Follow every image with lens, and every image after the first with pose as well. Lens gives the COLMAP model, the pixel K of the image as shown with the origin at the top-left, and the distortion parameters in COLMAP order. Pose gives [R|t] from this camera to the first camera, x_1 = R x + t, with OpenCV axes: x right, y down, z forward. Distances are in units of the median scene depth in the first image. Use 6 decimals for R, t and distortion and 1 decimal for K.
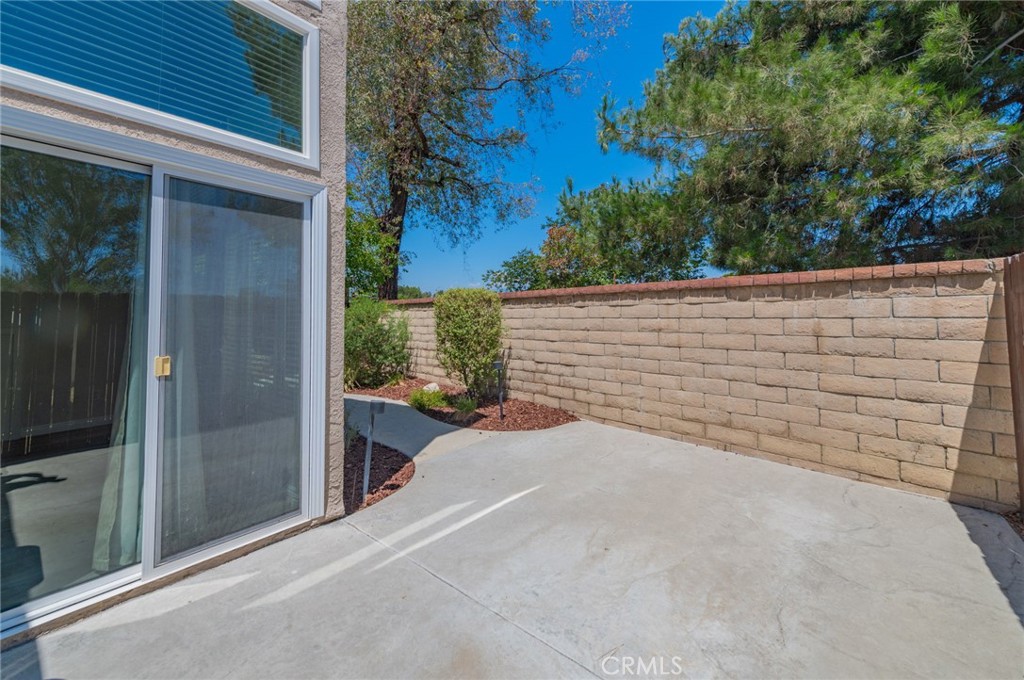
lens RADIAL K [[410.3, 0, 525.3], [0, 410.3, 297.5], [0, 0, 1]] dist [0.007785, -0.000455]
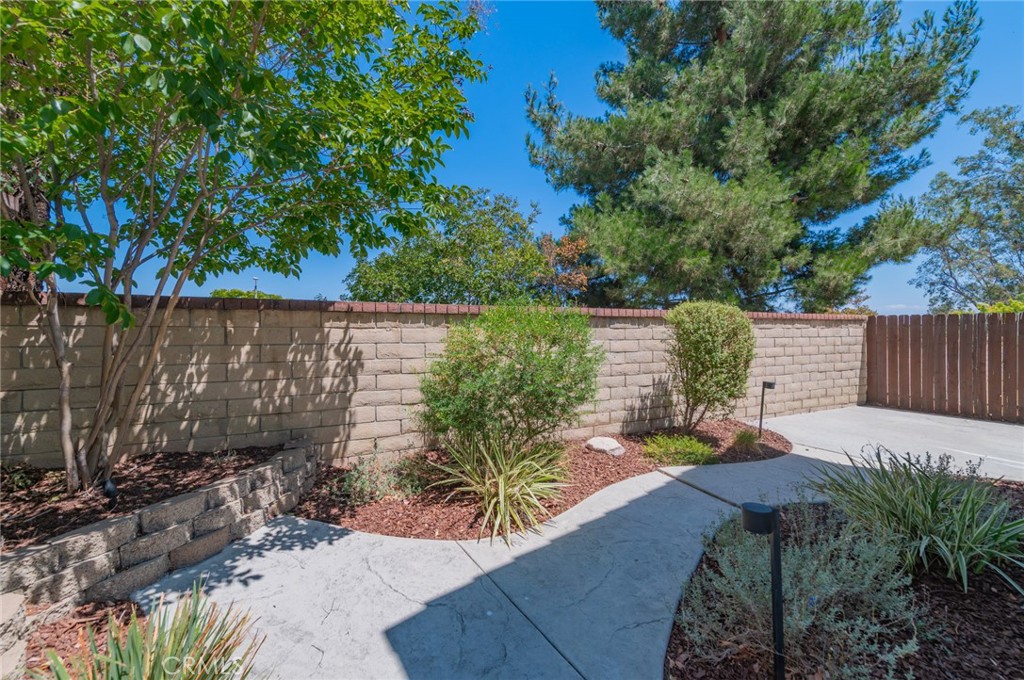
lens RADIAL K [[403.1, 0, 508.2], [0, 403.1, 340.1], [0, 0, 1]] dist [0.011533, -0.000503]
pose [[0.315283, -0.006290, 0.948977, -2.219902], [-0.037650, 0.999108, 0.019131, 0.110726], [-0.948250, -0.041761, 0.314765, 2.394287]]
